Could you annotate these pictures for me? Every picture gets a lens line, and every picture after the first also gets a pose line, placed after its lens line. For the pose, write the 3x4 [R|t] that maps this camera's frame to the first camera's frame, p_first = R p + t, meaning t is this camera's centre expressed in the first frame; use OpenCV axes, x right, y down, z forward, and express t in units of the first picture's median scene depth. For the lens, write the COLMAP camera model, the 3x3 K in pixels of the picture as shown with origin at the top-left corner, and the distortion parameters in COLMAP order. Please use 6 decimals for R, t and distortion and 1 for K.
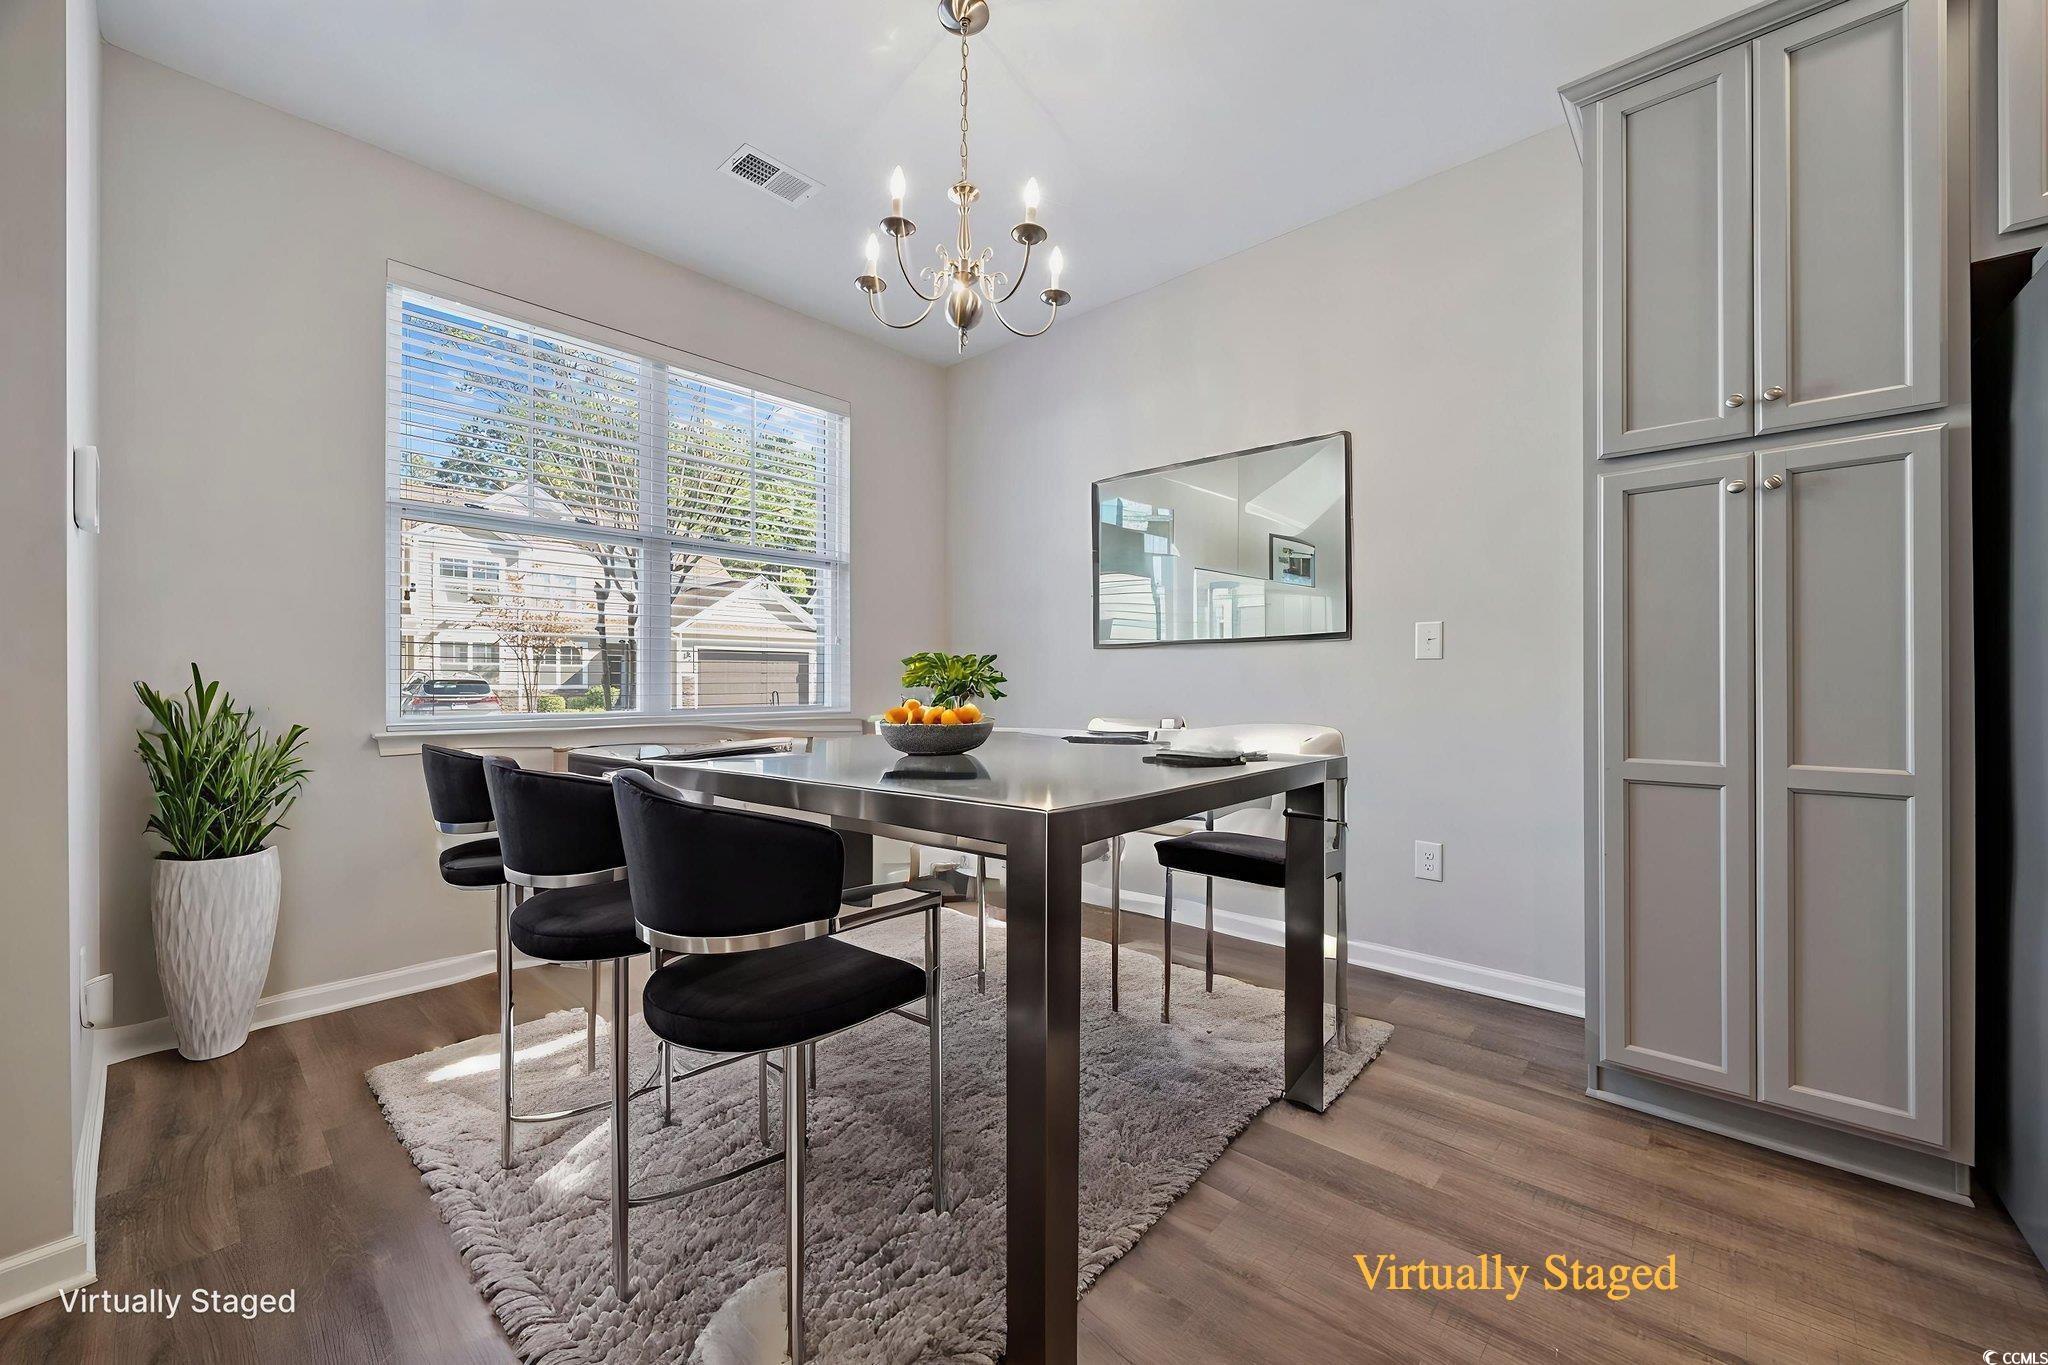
lens RADIAL K [[777.7, 0, 1024.0], [0, 777.7, 682.5], [0, 0, 1]] dist [-0.008466, -0.000017]
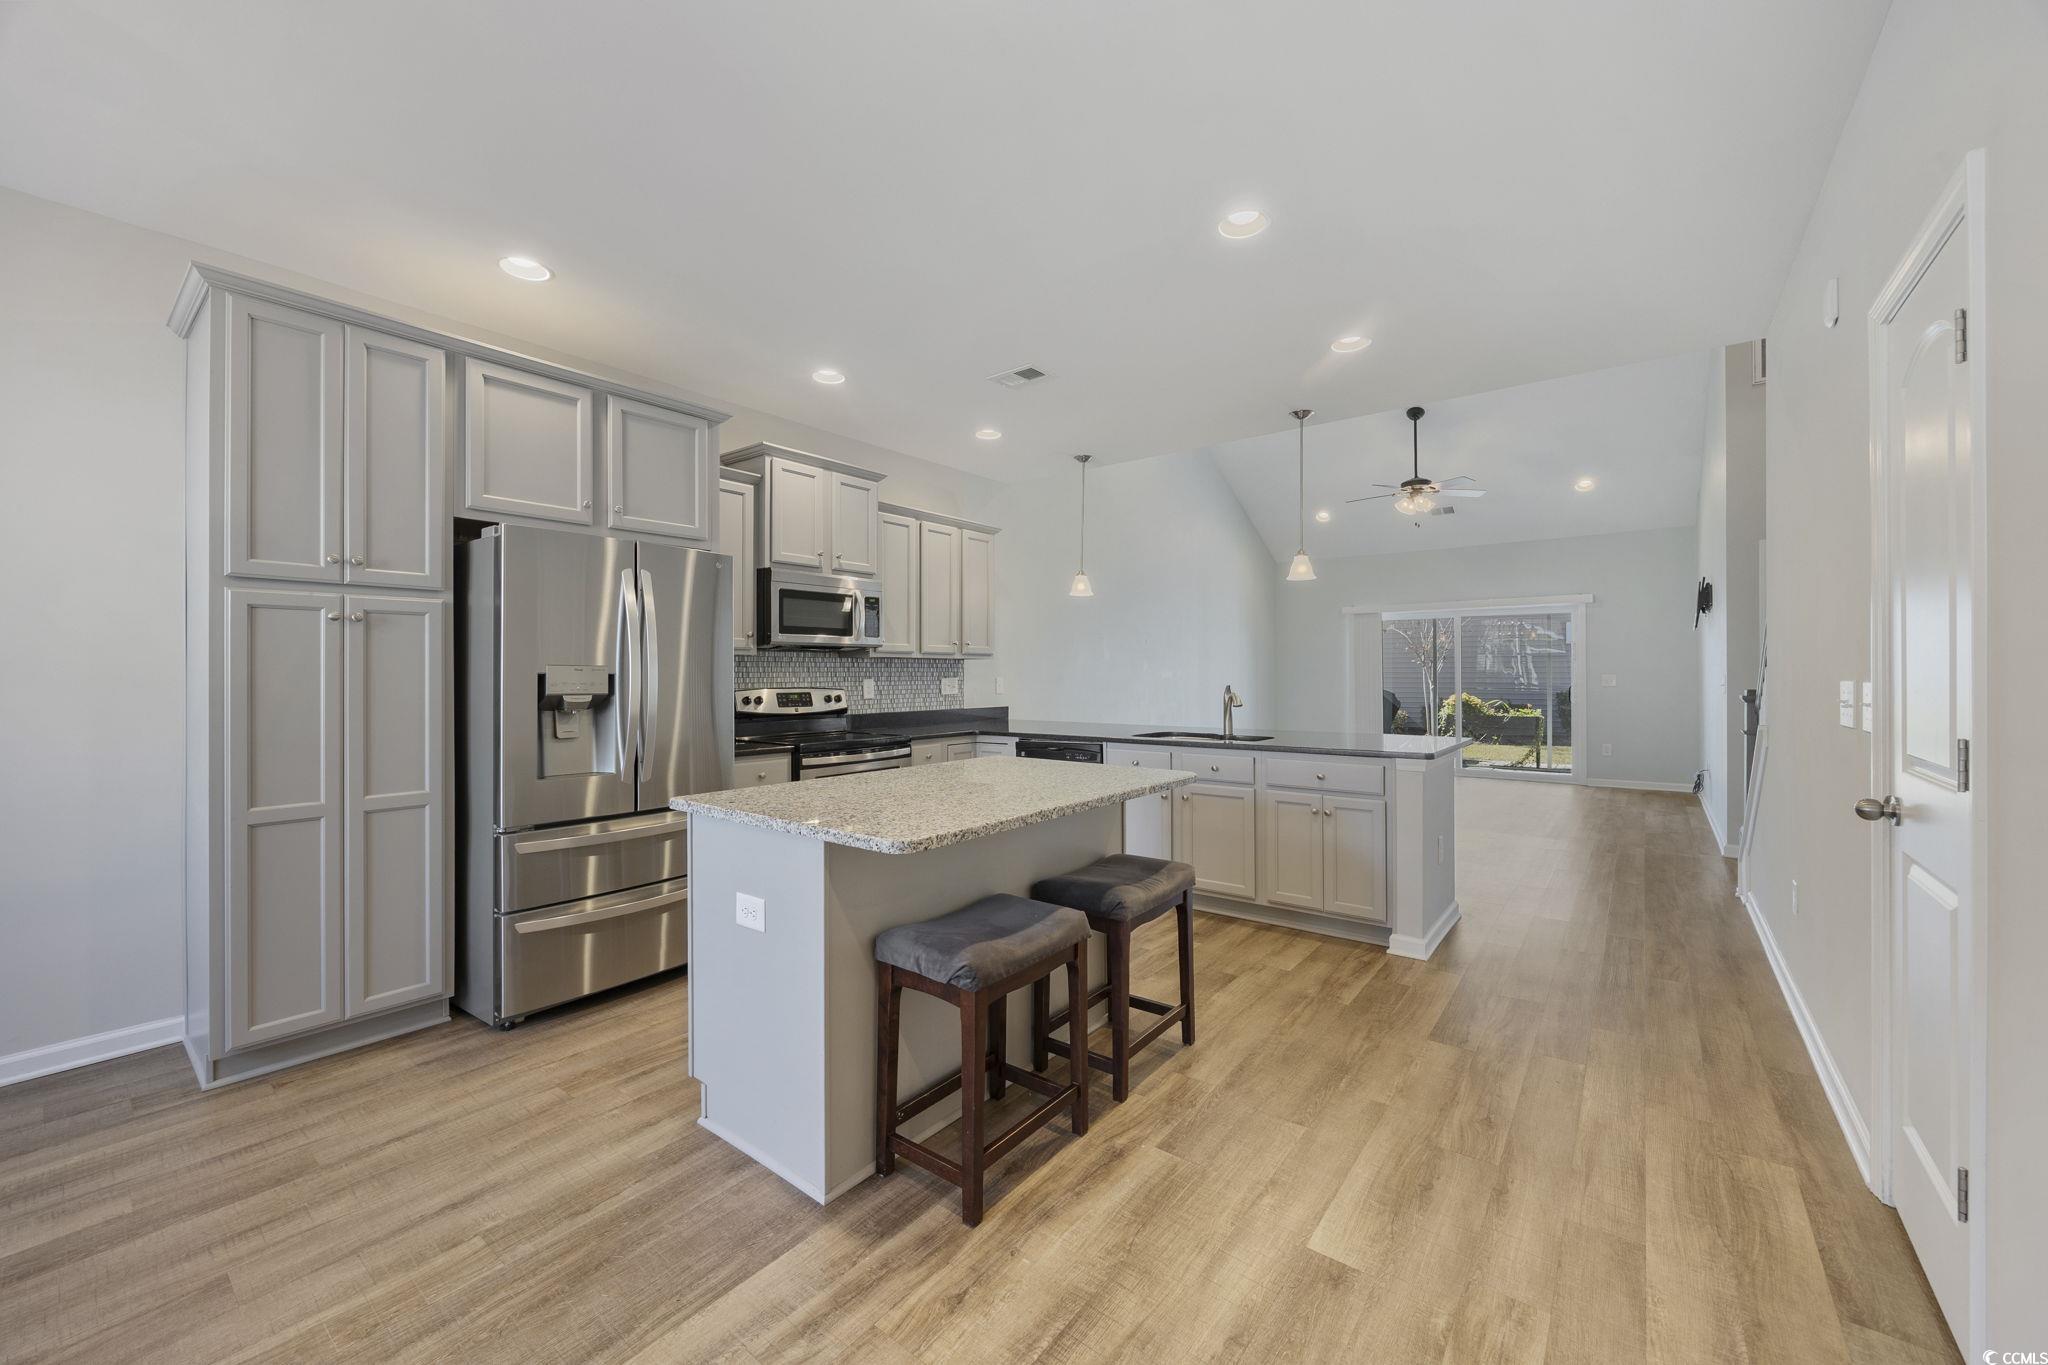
lens RADIAL K [[788.8, 0, 1034.9], [0, 788.8, 670.6], [0, 0, 1]] dist [-0.002498, -0.000005]
pose [[-0.079010, 0.004369, 0.996864, -0.721113], [0.002053, 0.999989, -0.004219, -0.139587], [-0.996872, 0.001713, -0.079018, -0.243613]]
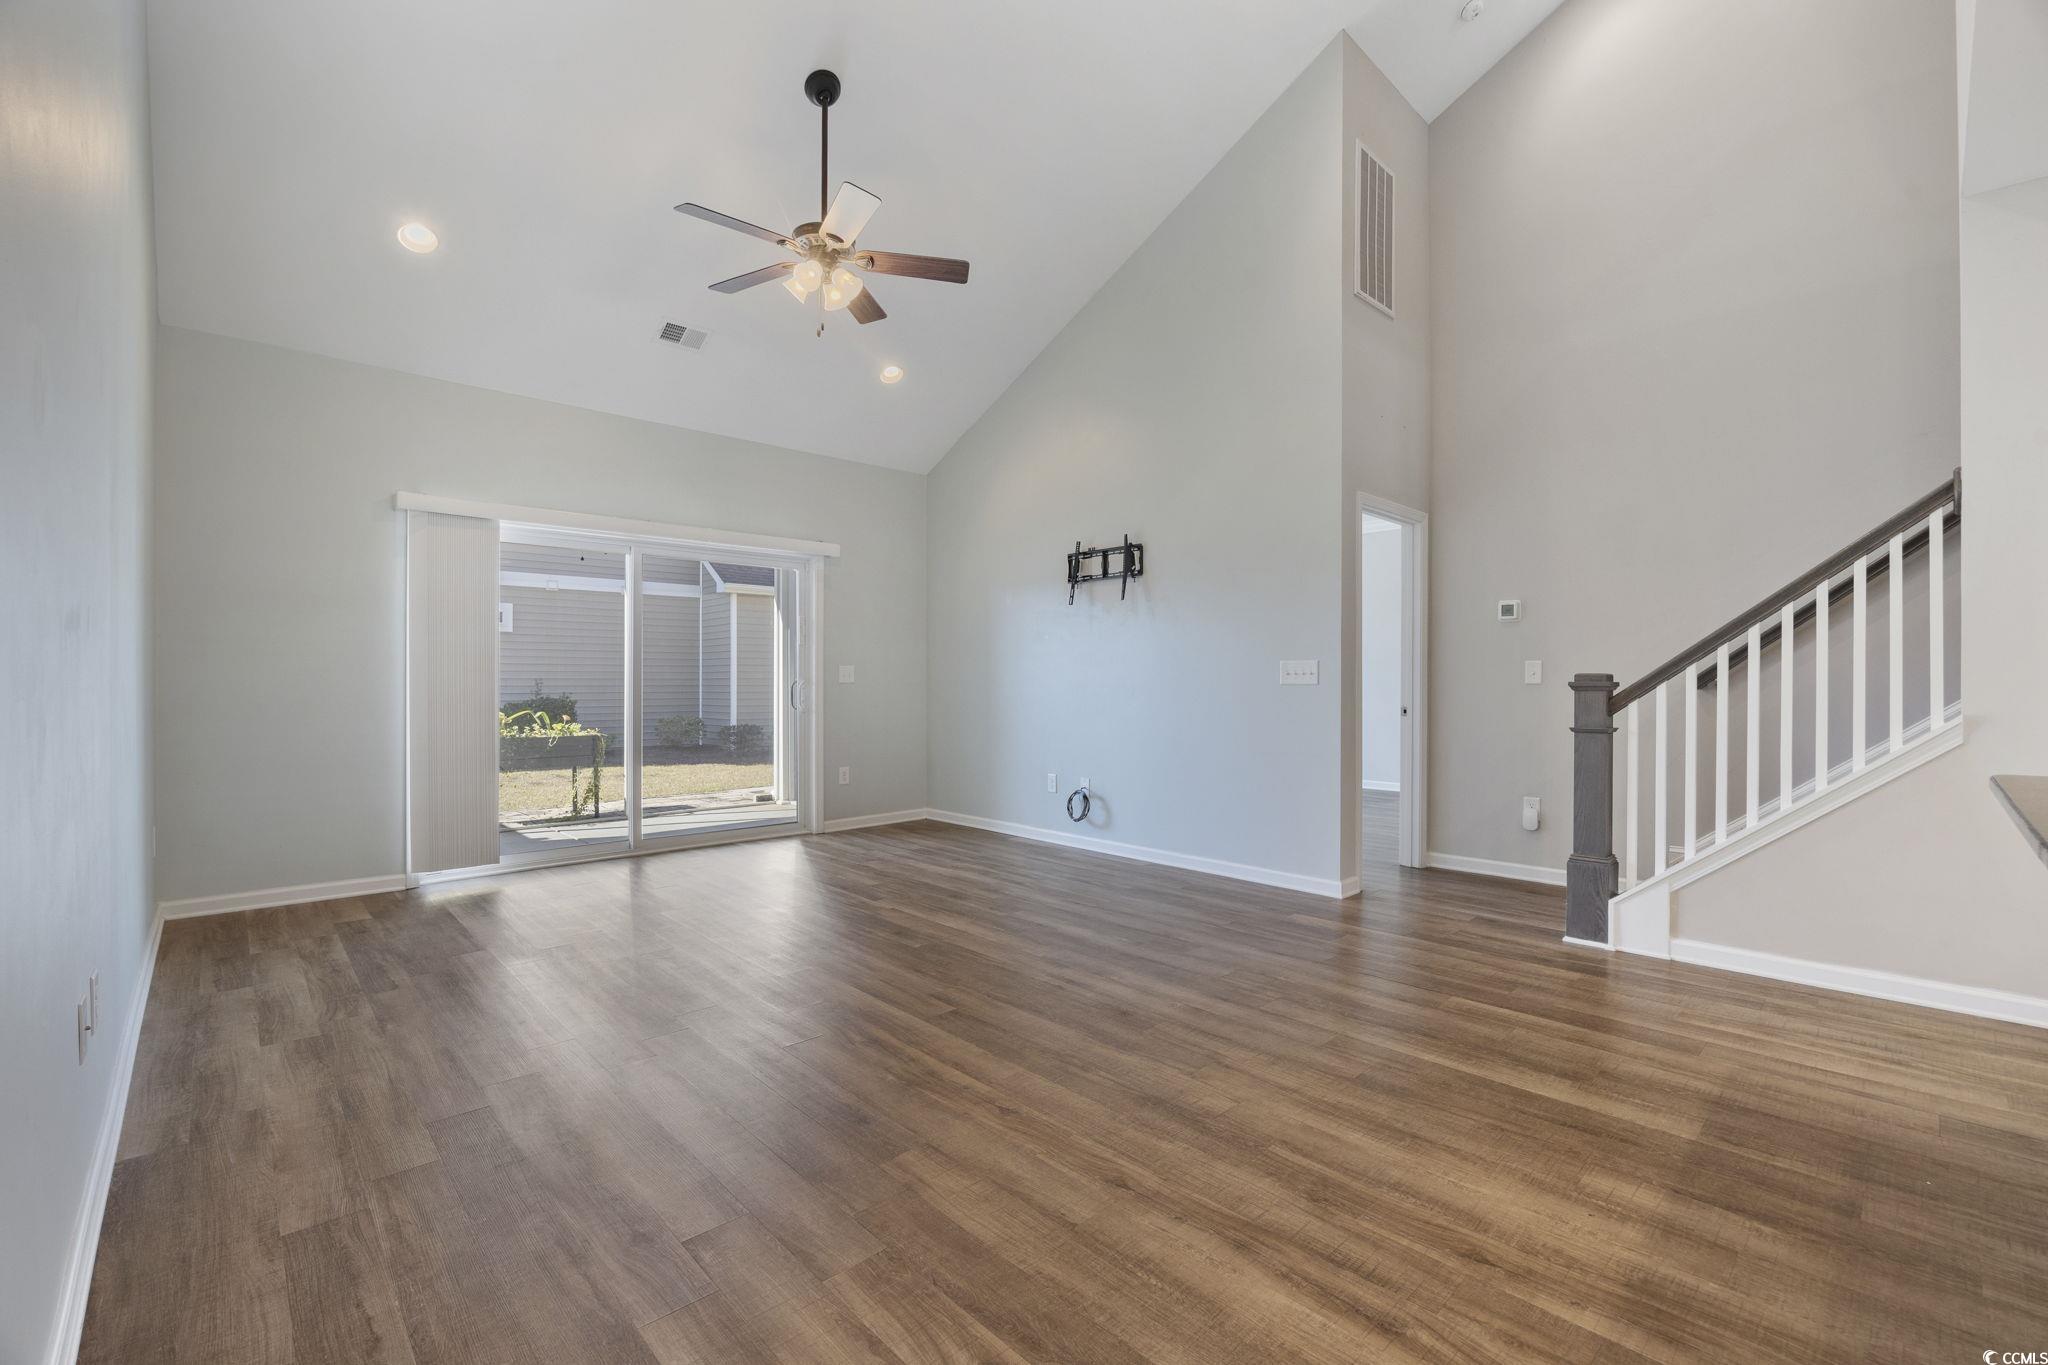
lens RADIAL K [[857.2, 0, 1026.1], [0, 857.2, 679.1], [0, 0, 1]] dist [-0.019833, 0.005522]
pose [[-0.996935, 0.000578, 0.078228, 3.062475], [0.000591, 1.000000, 0.000146, -0.066303], [-0.078227, 0.000192, -0.996936, -0.627992]]
